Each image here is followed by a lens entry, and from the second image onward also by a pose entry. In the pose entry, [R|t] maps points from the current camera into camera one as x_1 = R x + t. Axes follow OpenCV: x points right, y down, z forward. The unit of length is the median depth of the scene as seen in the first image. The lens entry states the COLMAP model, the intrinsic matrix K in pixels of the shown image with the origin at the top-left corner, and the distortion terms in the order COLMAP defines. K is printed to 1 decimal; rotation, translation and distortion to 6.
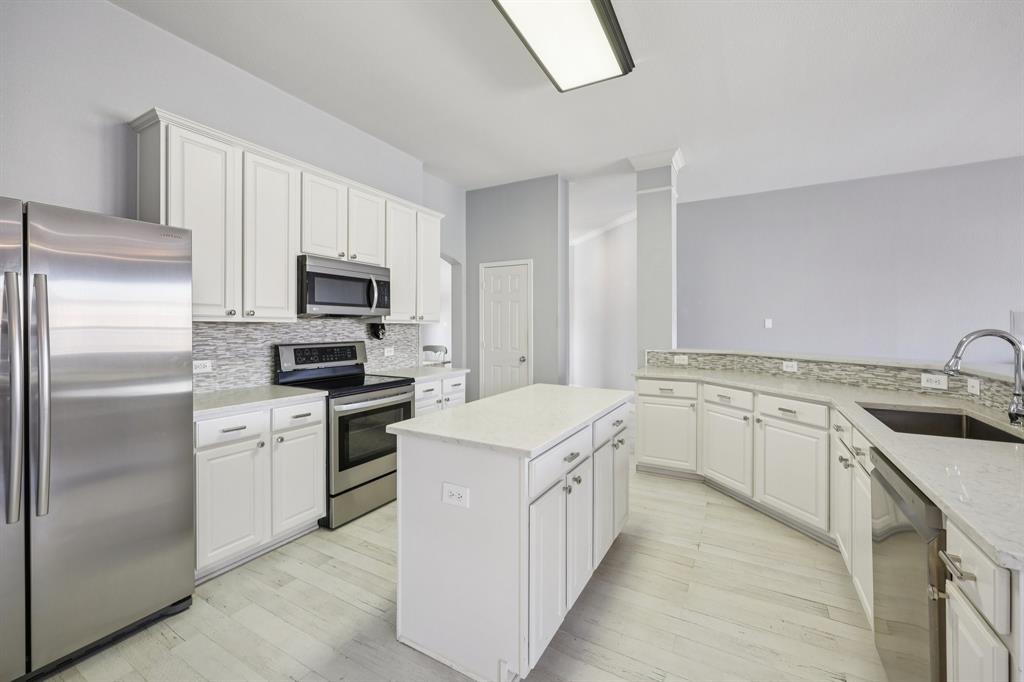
lens RADIAL K [[416.3, 0, 512.2], [0, 416.3, 328.6], [0, 0, 1]] dist [0.002023, 0.000164]
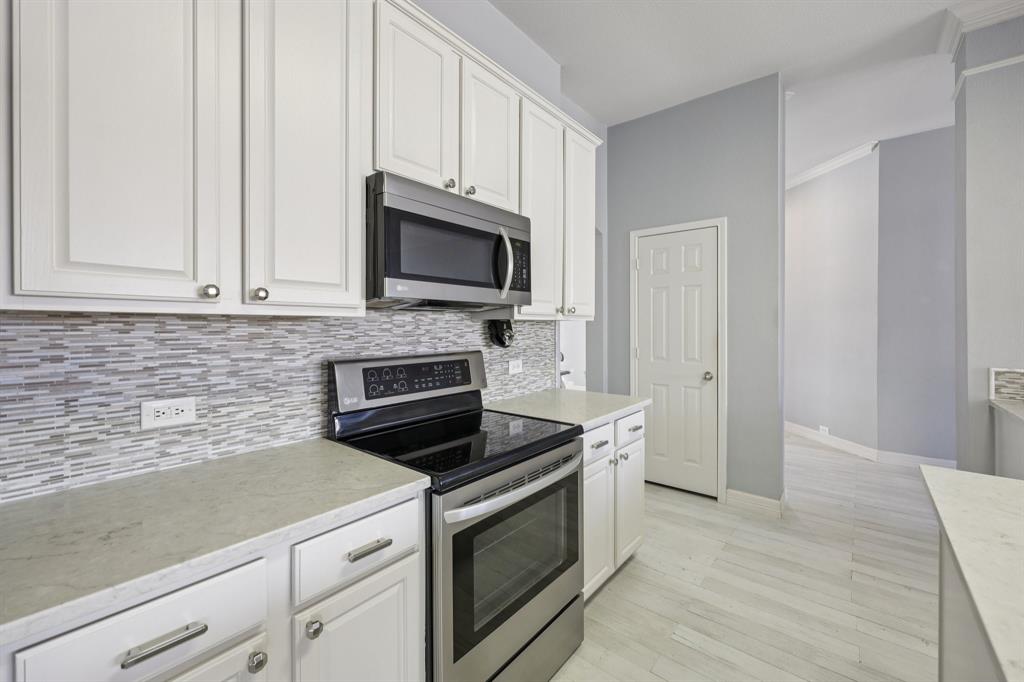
lens RADIAL K [[416.3, 0, 516.0], [0, 416.3, 328.6], [0, 0, 1]] dist [0.002023, 0.000164]
pose [[0.984992, -0.001579, -0.172592, -0.242132], [0.001837, 0.999997, 0.001338, -0.001502], [0.172590, -0.001635, 0.984992, 0.512331]]
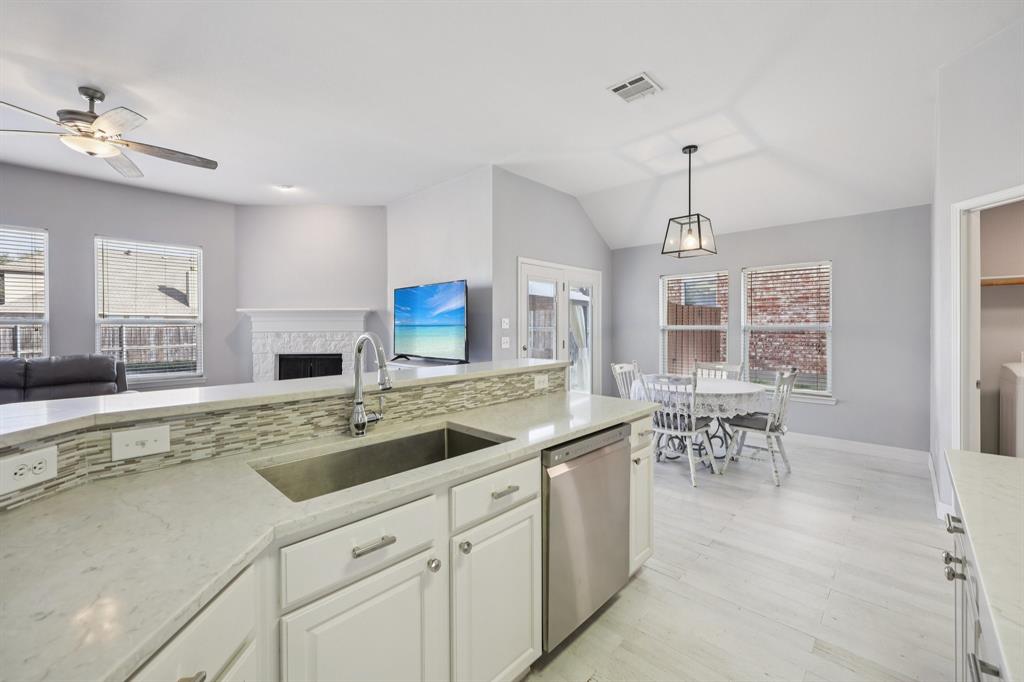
lens RADIAL K [[416.3, 0, 518.9], [0, 416.3, 333.3], [0, 0, 1]] dist [0.002023, 0.000164]
pose [[-0.972293, 0.003894, 0.233734, 0.362024], [0.007789, 0.999846, 0.015743, -0.003359], [-0.233636, 0.017127, -0.972173, 0.990319]]
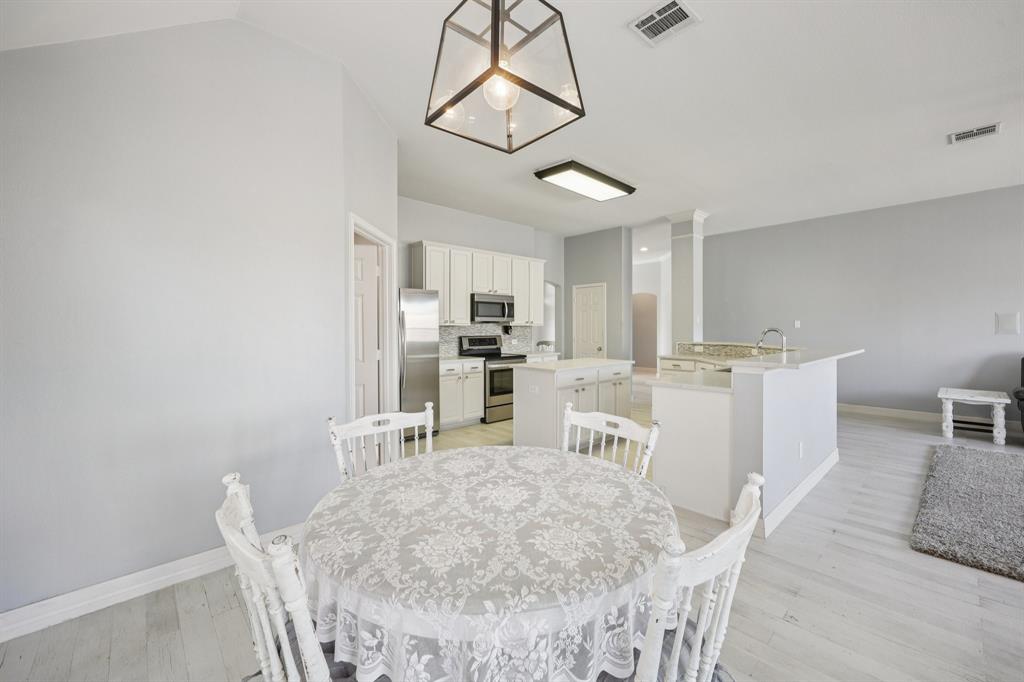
lens RADIAL K [[416.3, 0, 514.6], [0, 416.3, 334.6], [0, 0, 1]] dist [0.002023, 0.000164]
pose [[0.953211, 0.002261, -0.302297, 0.295758], [0.001195, 0.999936, 0.011249, 0.006849], [0.302303, -0.011085, 0.953148, -0.840846]]
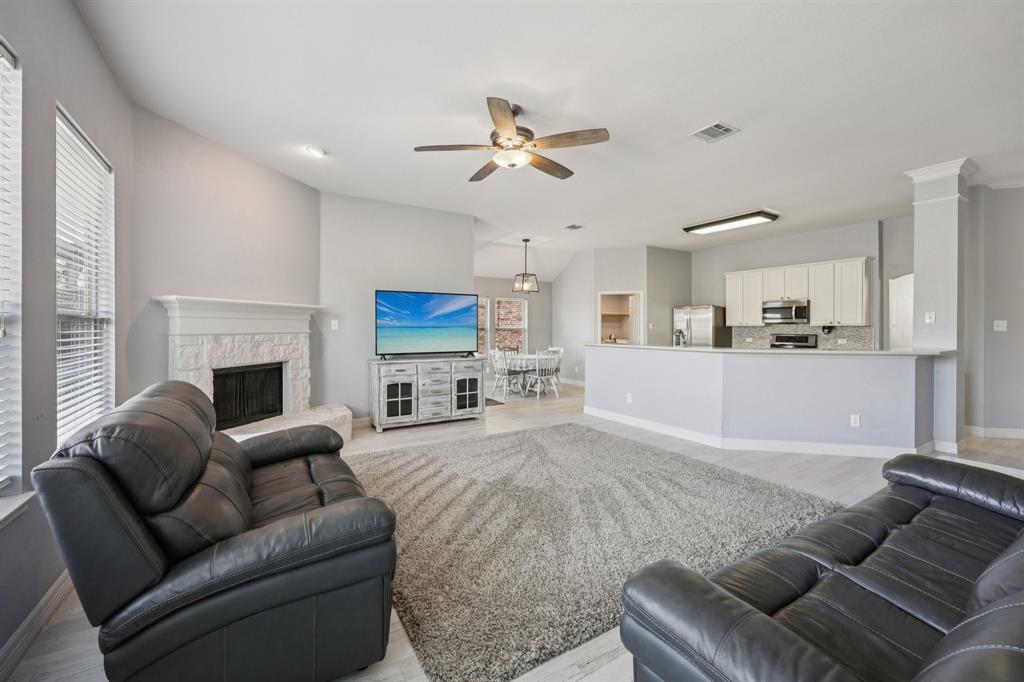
lens RADIAL K [[416.3, 0, 514.3], [0, 416.3, 332.0], [0, 0, 1]] dist [0.002023, 0.000164]
pose [[-0.468171, 0.012519, -0.883549, 2.510028], [-0.000588, 0.999895, 0.014479, -0.013525], [0.883638, 0.007298, -0.468114, 0.755413]]
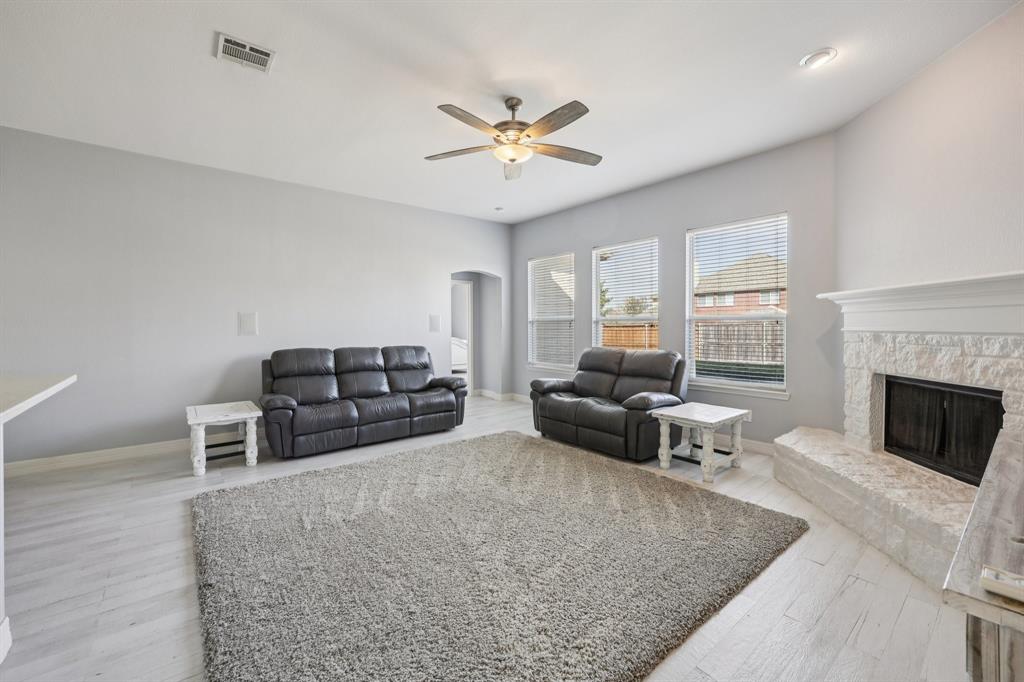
lens RADIAL K [[416.3, 0, 509.6], [0, 416.3, 328.6], [0, 0, 1]] dist [0.002023, 0.000164]
pose [[0.365297, -0.002984, 0.930886, 0.593529], [0.002755, 0.999994, 0.002125, -0.000325], [-0.930887, 0.001788, 0.365303, -0.115557]]
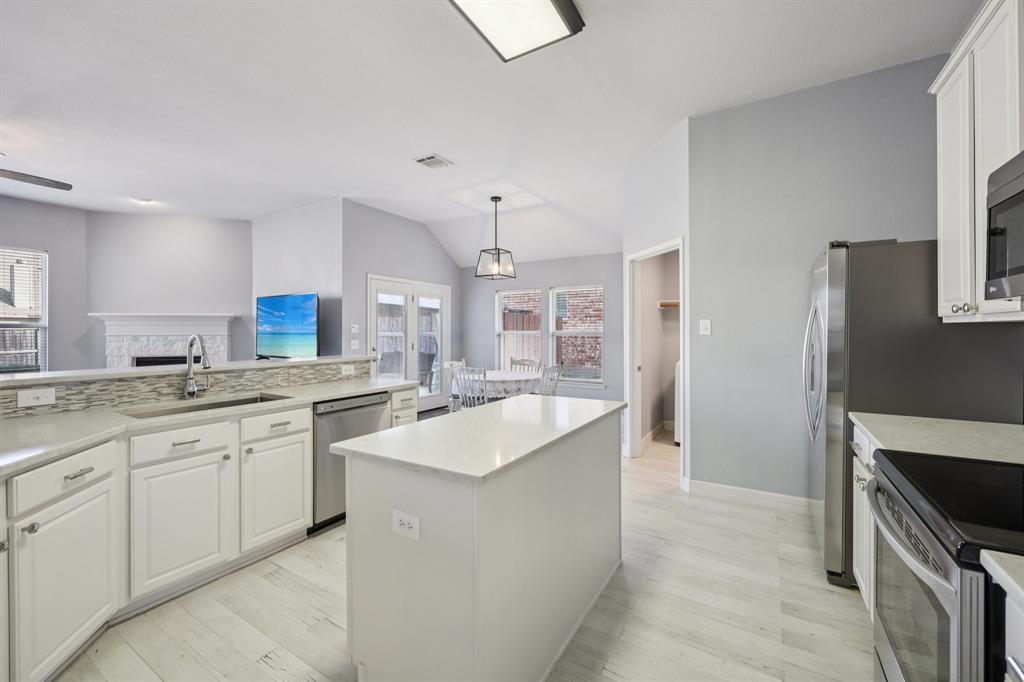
lens RADIAL K [[416.3, 0, 512.3], [0, 416.3, 336.6], [0, 0, 1]] dist [0.002023, 0.000164]
pose [[-0.999598, 0.002997, 0.028183, 0.029469], [0.003330, 0.999925, 0.011761, -0.000865], [-0.028146, 0.011850, -0.999534, 1.327621]]
